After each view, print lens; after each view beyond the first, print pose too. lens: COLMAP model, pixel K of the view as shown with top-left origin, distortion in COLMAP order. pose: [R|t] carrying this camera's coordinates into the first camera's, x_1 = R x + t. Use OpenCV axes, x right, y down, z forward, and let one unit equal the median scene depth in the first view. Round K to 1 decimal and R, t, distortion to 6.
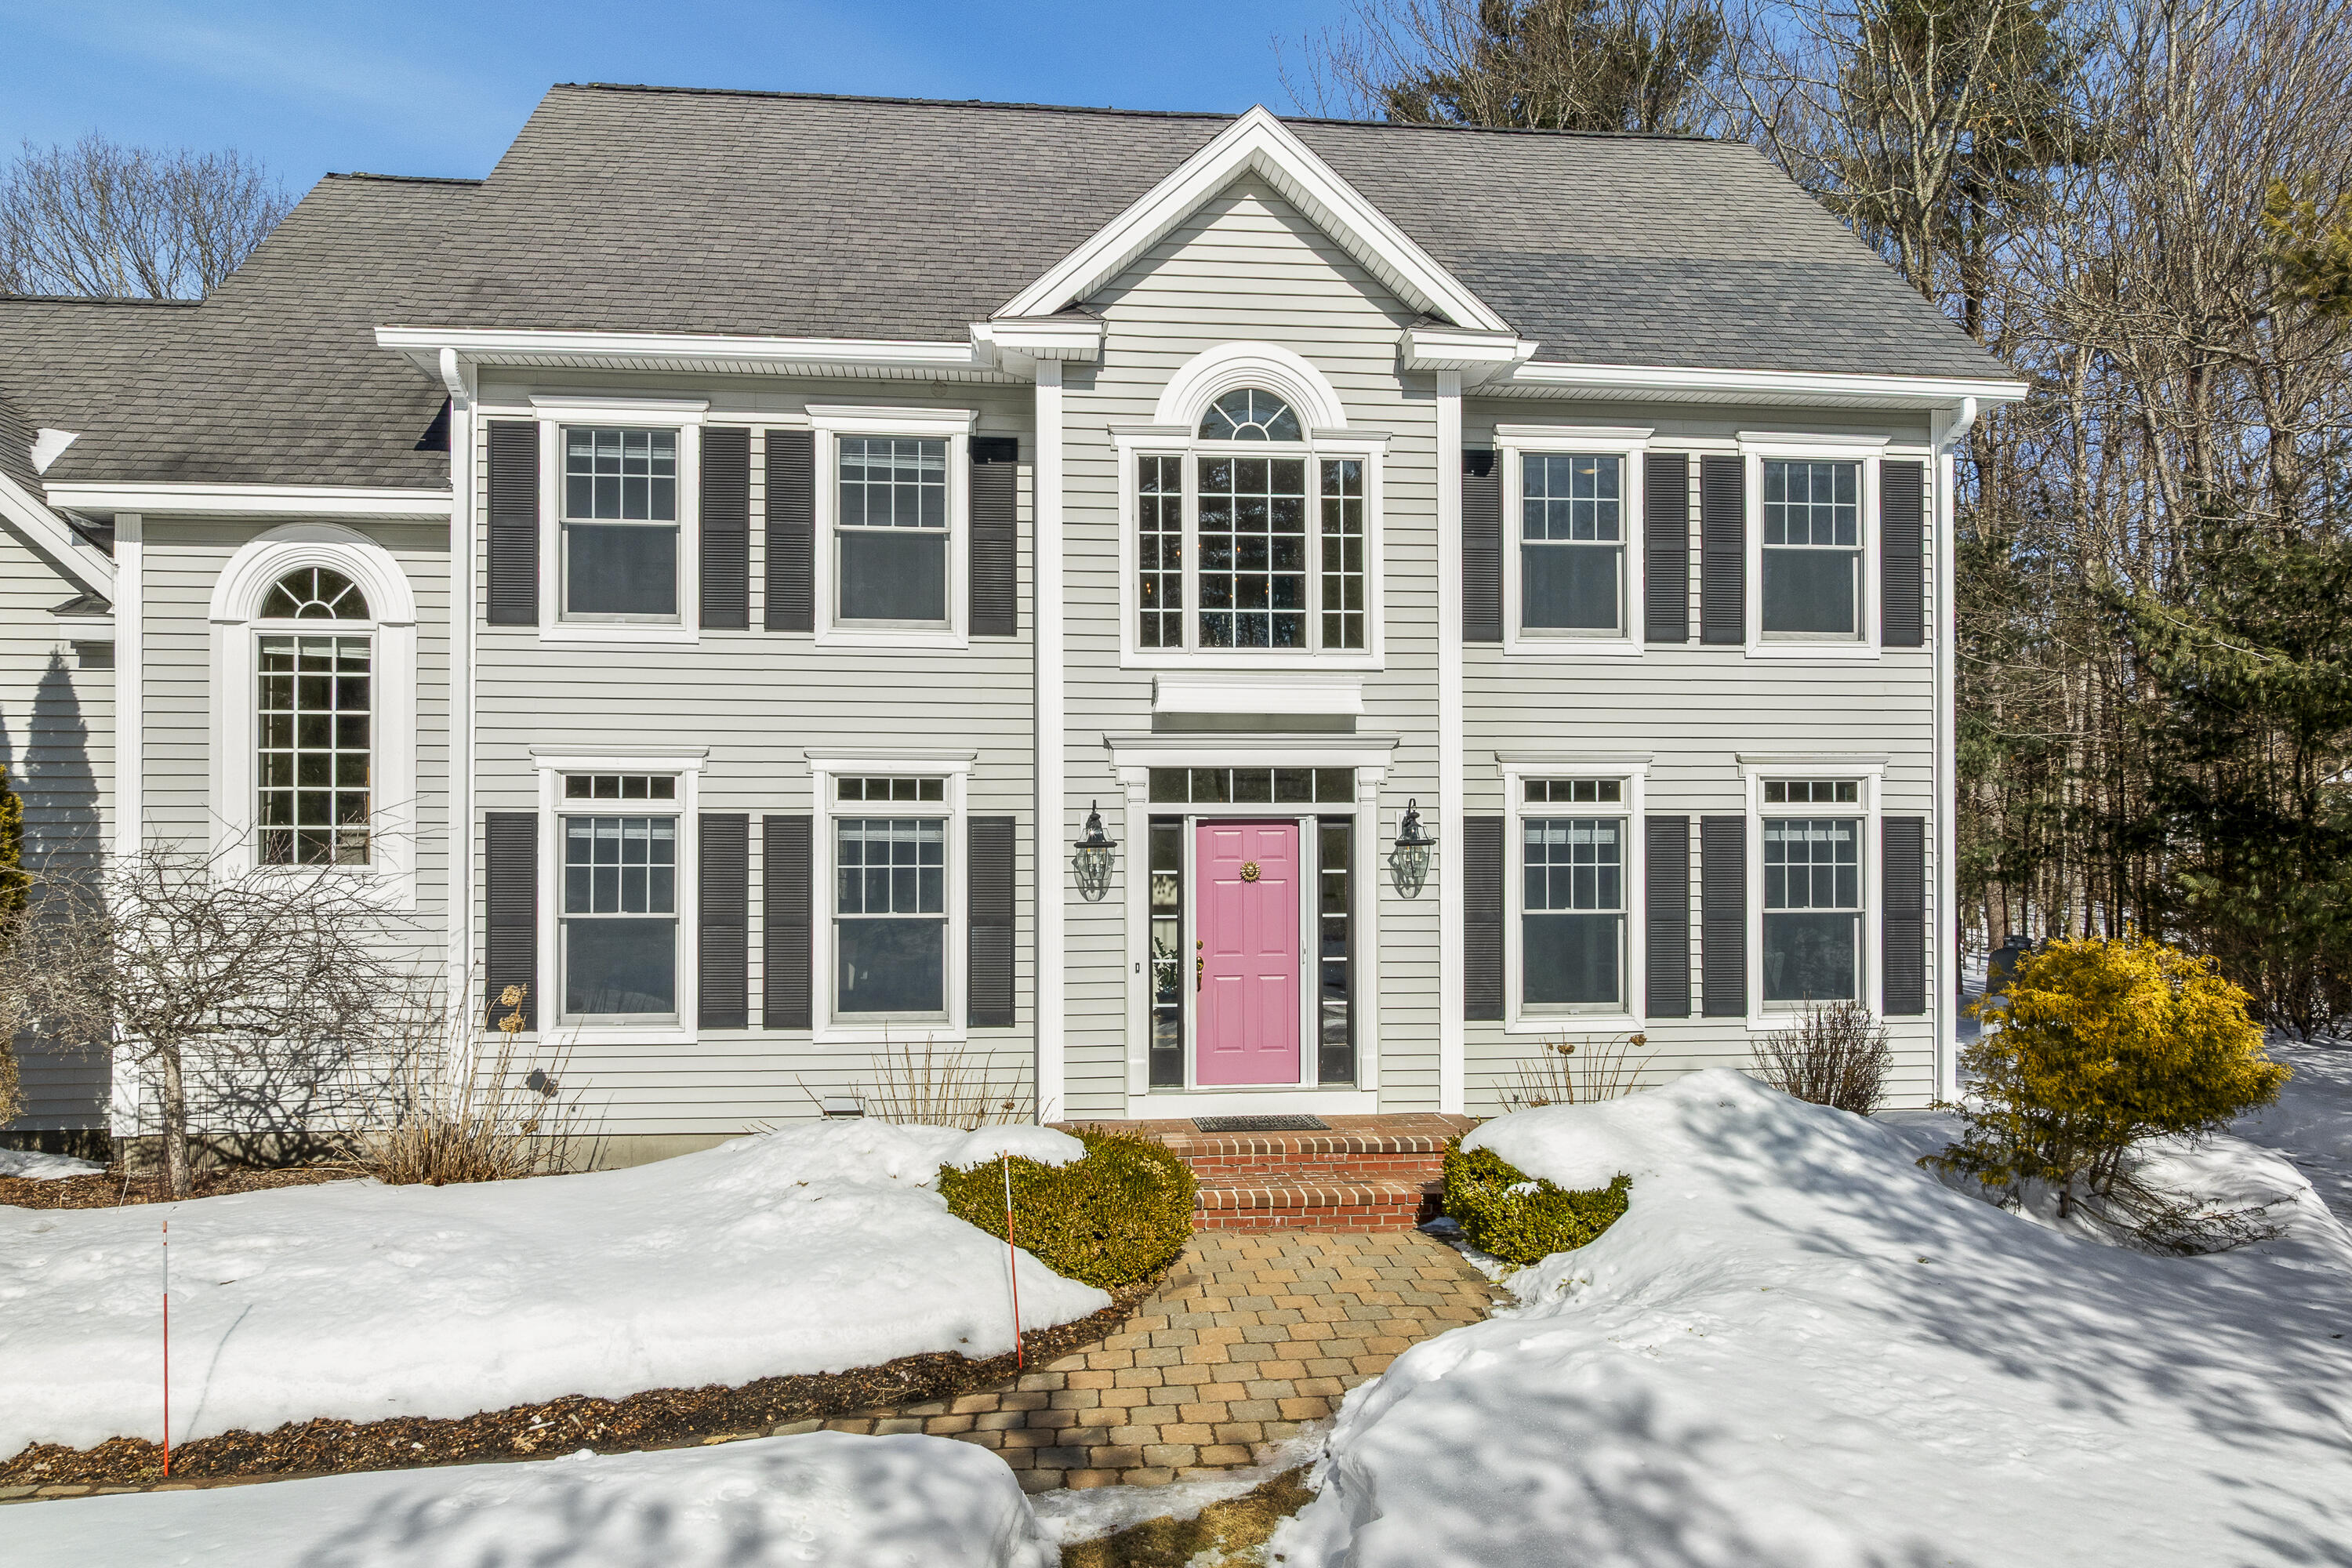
lens RADIAL K [[1641.3, 0, 1161.7], [0, 1641.3, 800.1], [0, 0, 1]] dist [-0.003098, -0.003168]
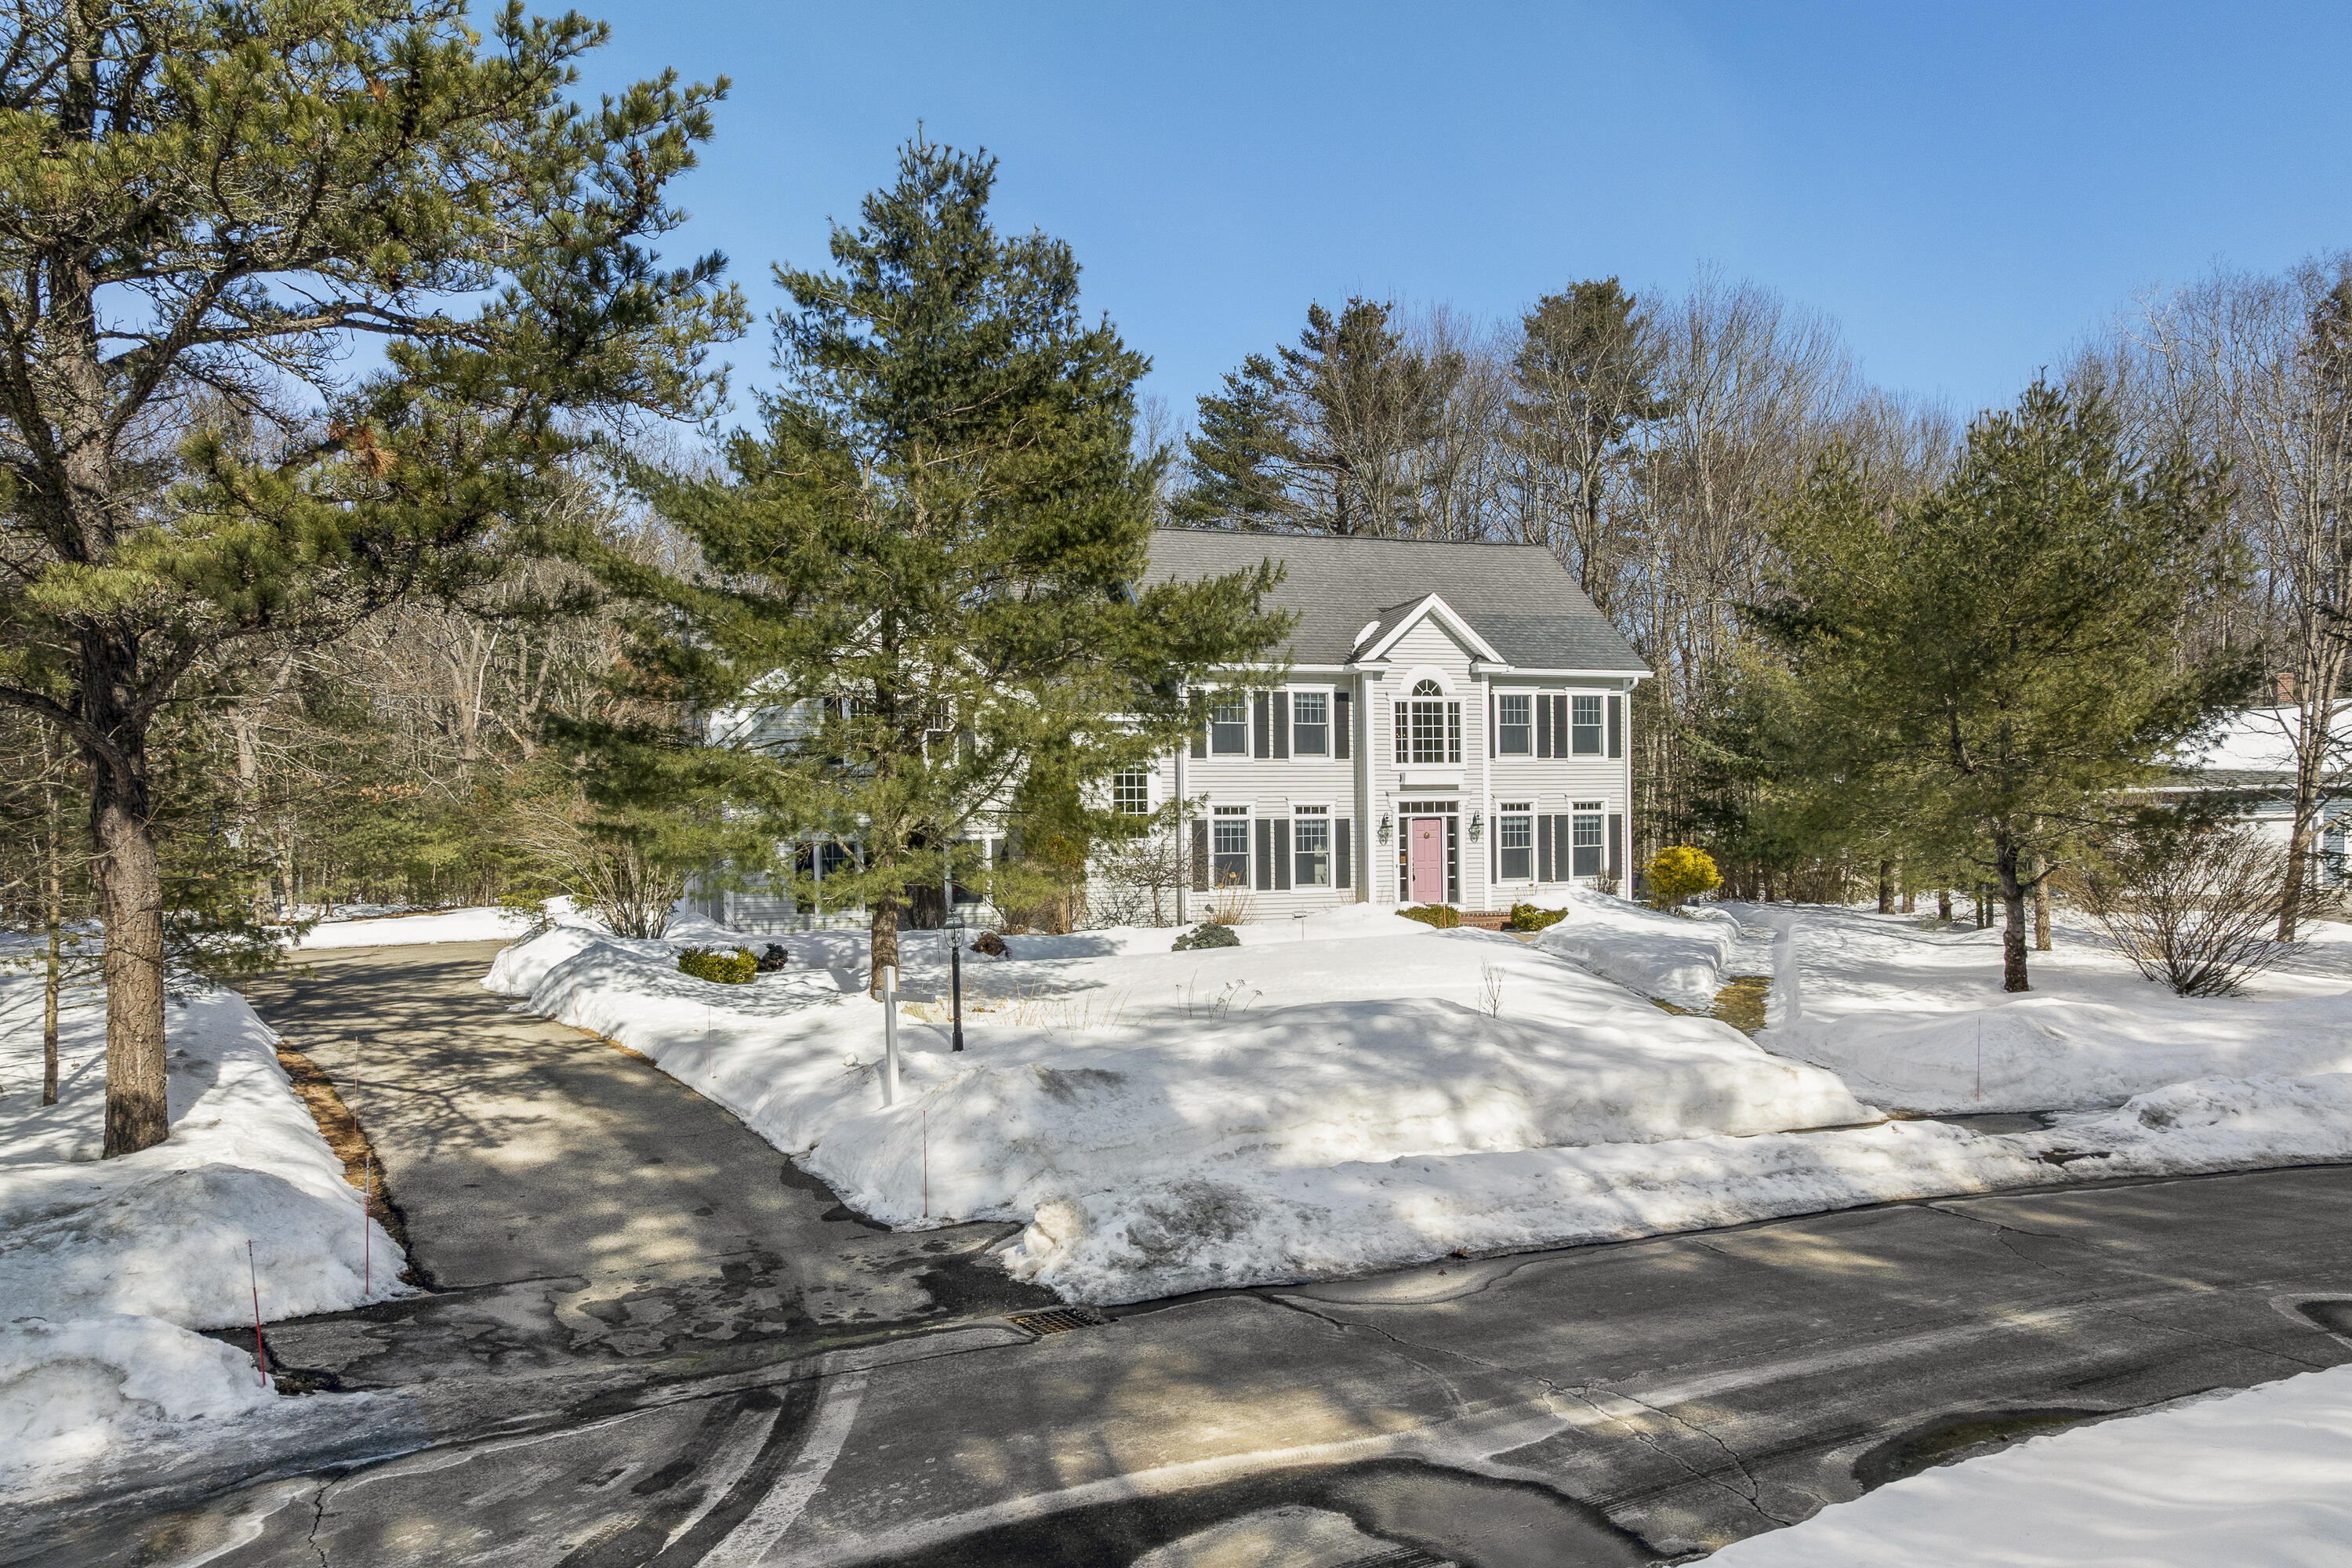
lens RADIAL K [[1597.6, 0, 1167.2], [0, 1597.6, 879.6], [0, 0, 1]] dist [0.002506, 0.004746]
pose [[0.975459, -0.024784, 0.218782, -1.088654], [0.016944, 0.999148, 0.037638, 0.005875], [-0.219528, -0.033007, 0.975048, -1.842172]]
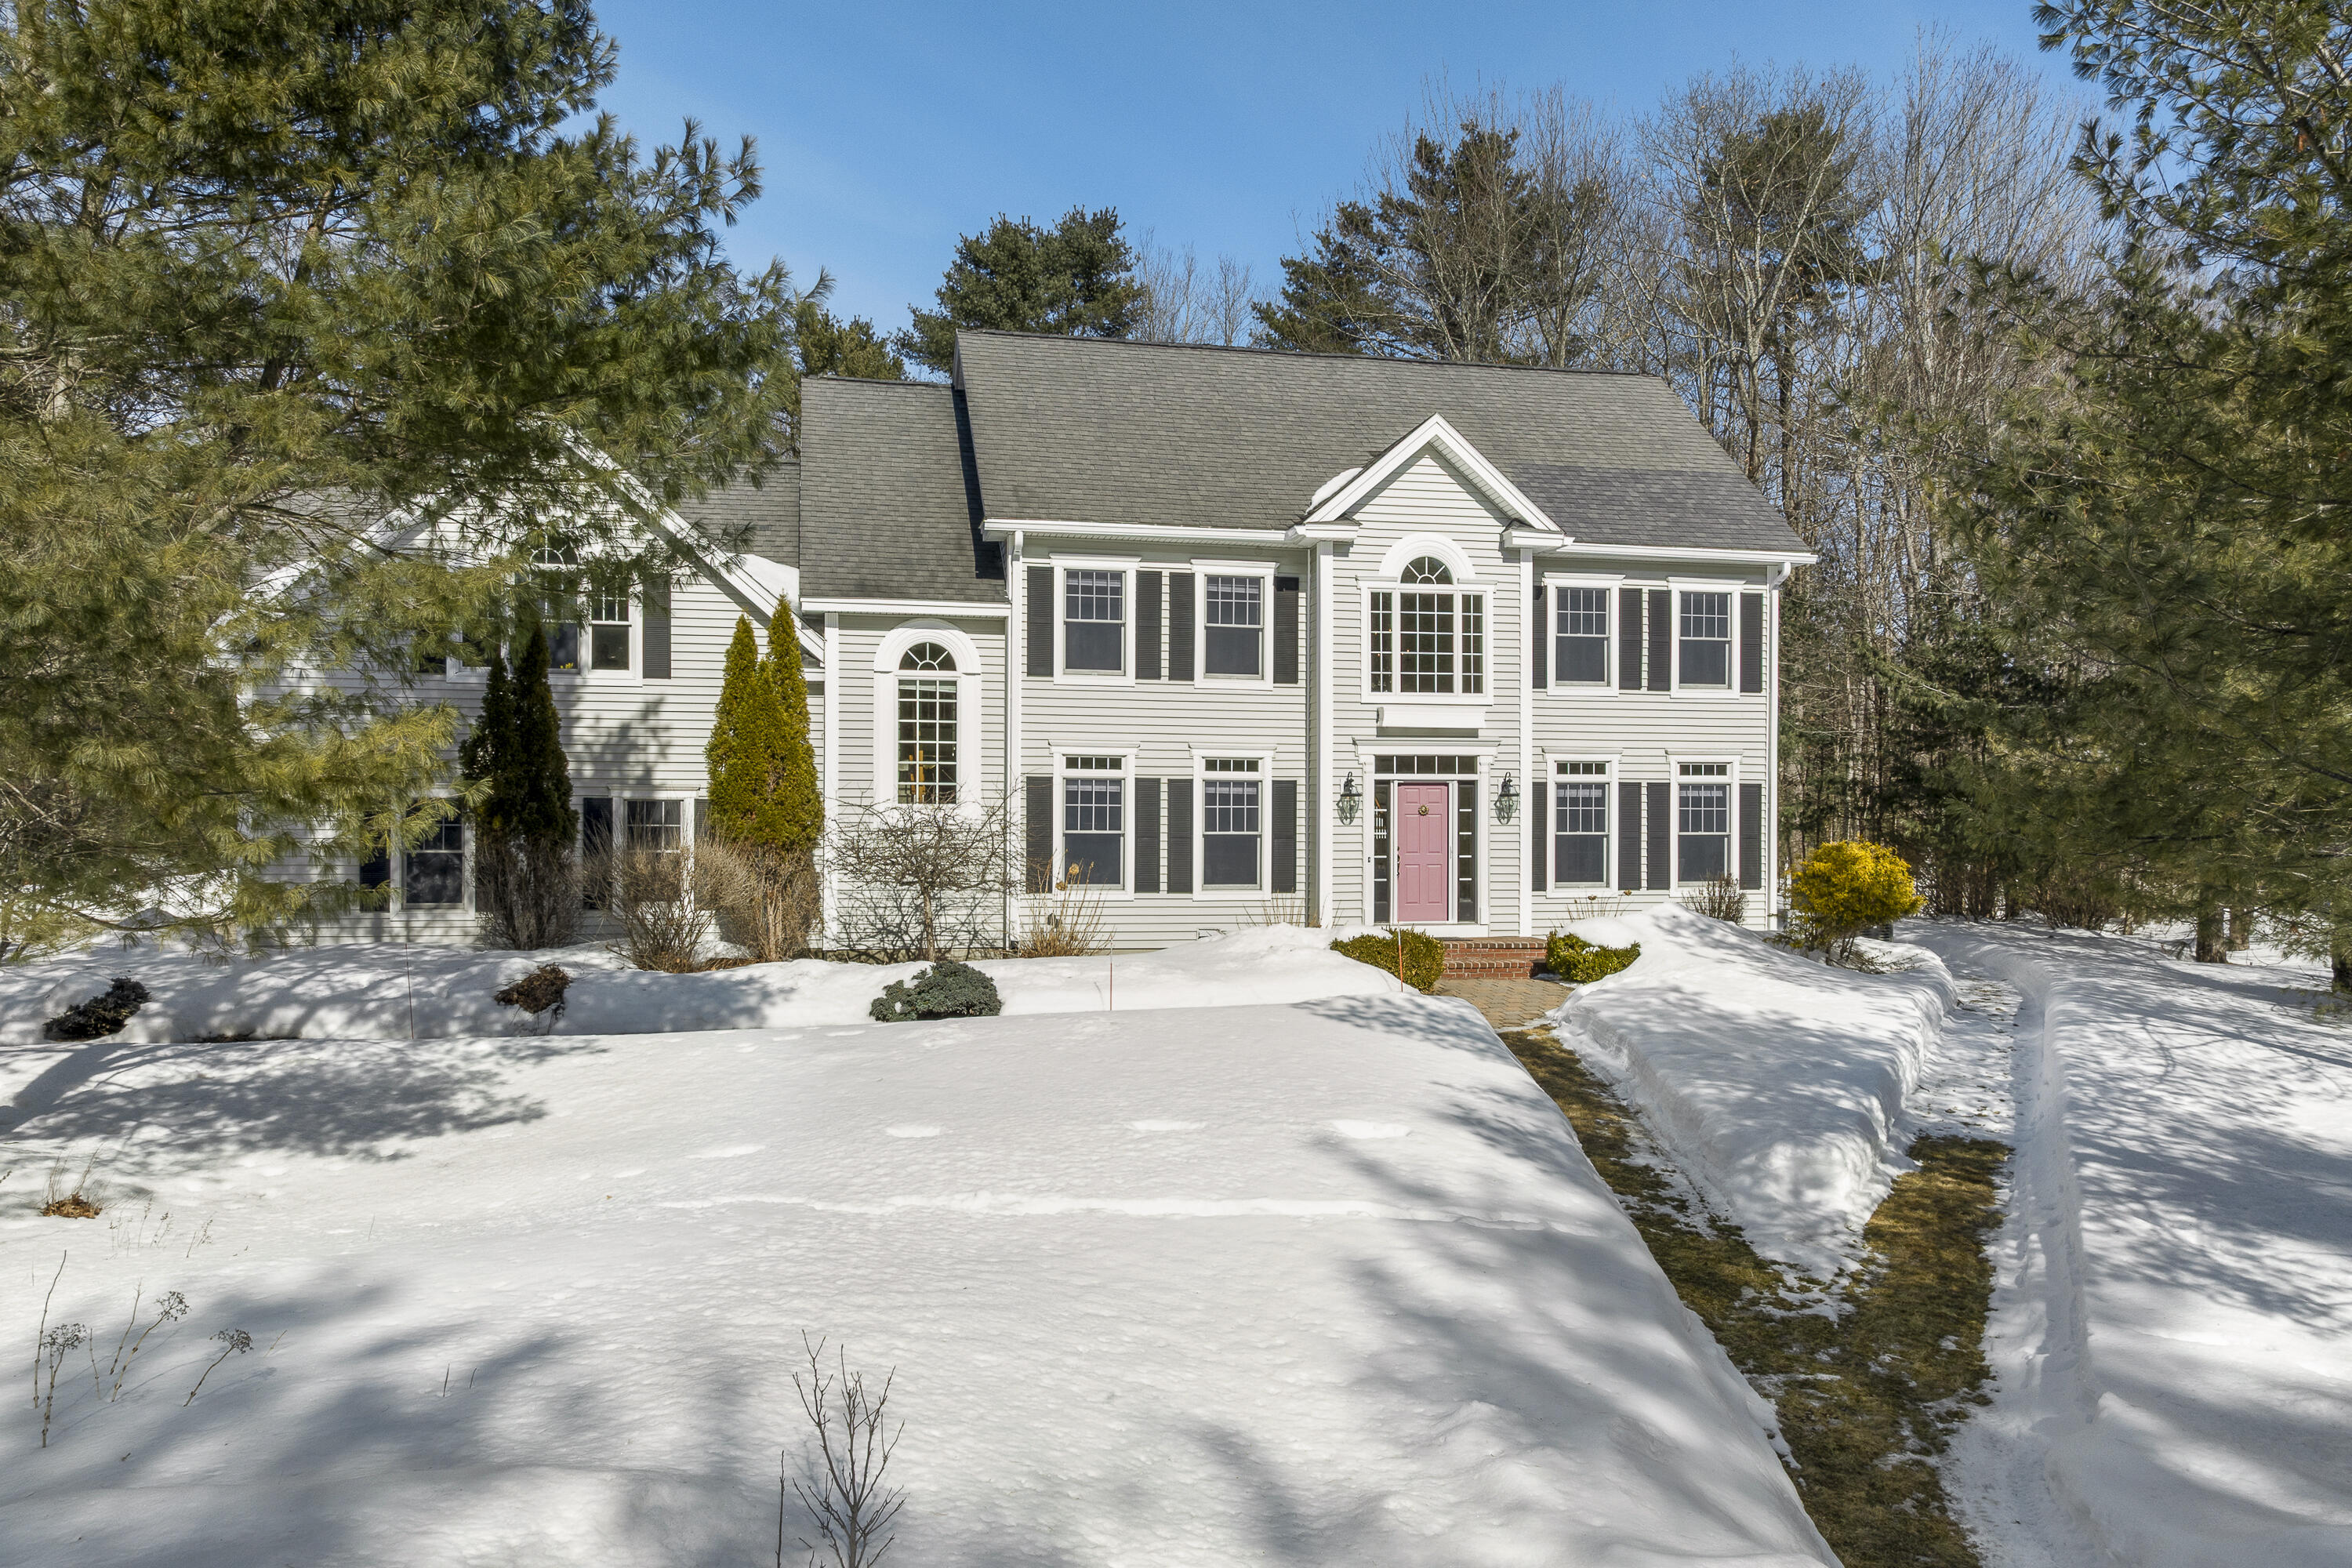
lens RADIAL K [[1616.6, 0, 1176.0], [0, 1616.6, 784.0], [0, 0, 1]] dist [-0.002103, -0.000497]
pose [[0.994784, 0.005846, 0.101836, -0.422885], [-0.006454, 0.999963, 0.005650, 0.004784], [-0.101799, -0.006278, 0.994785, -0.836848]]
